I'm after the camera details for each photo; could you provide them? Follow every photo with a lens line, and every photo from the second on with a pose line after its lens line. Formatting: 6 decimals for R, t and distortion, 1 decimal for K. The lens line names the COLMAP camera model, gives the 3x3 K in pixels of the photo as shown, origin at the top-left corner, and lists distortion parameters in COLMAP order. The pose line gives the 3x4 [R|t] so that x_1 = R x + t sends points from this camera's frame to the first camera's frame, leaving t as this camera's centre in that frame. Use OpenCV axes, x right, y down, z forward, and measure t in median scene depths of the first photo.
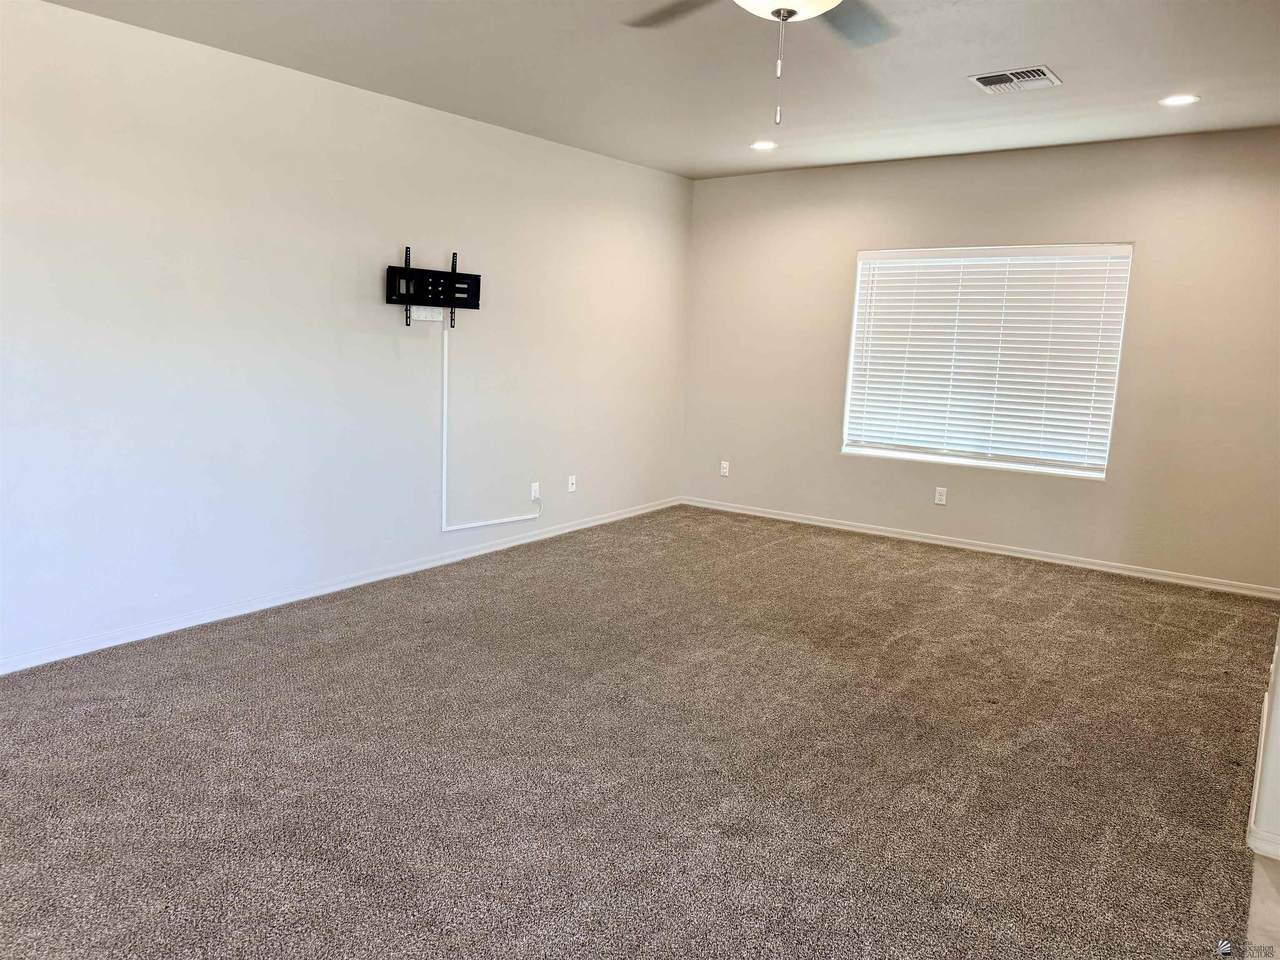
lens RADIAL K [[903.5, 0, 639.8], [0, 903.5, 474.0], [0, 0, 1]] dist [0.007163, -0.011683]
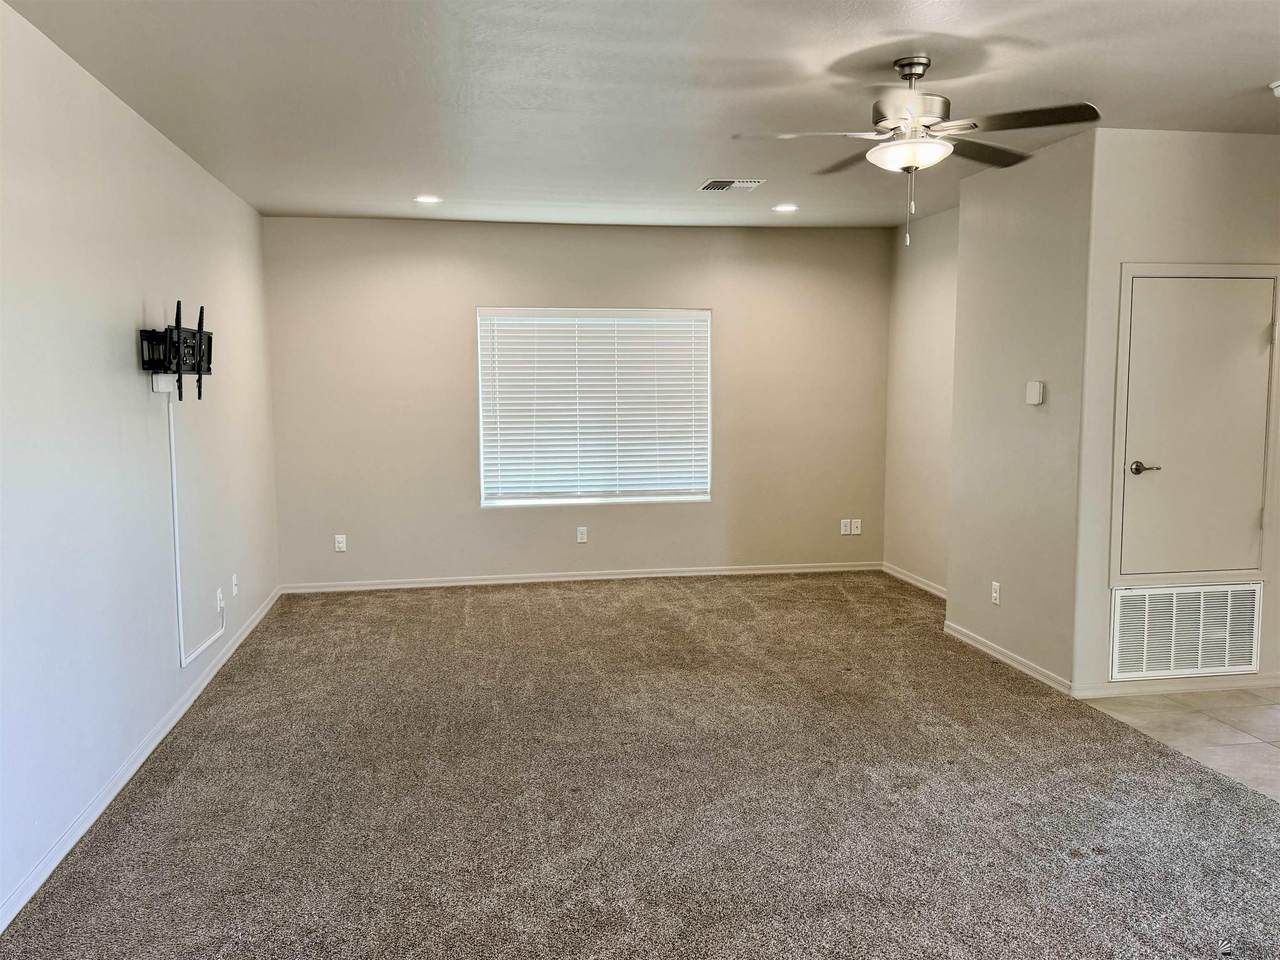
lens RADIAL K [[1036.1, 0, 640.8], [0, 1036.1, 476.0], [0, 0, 1]] dist [0.067267, -0.003916]
pose [[0.686532, -0.096622, 0.720652, -0.556725], [0.135422, 0.990781, 0.003829, -0.044708], [-0.714378, 0.094963, 0.693287, 0.094881]]
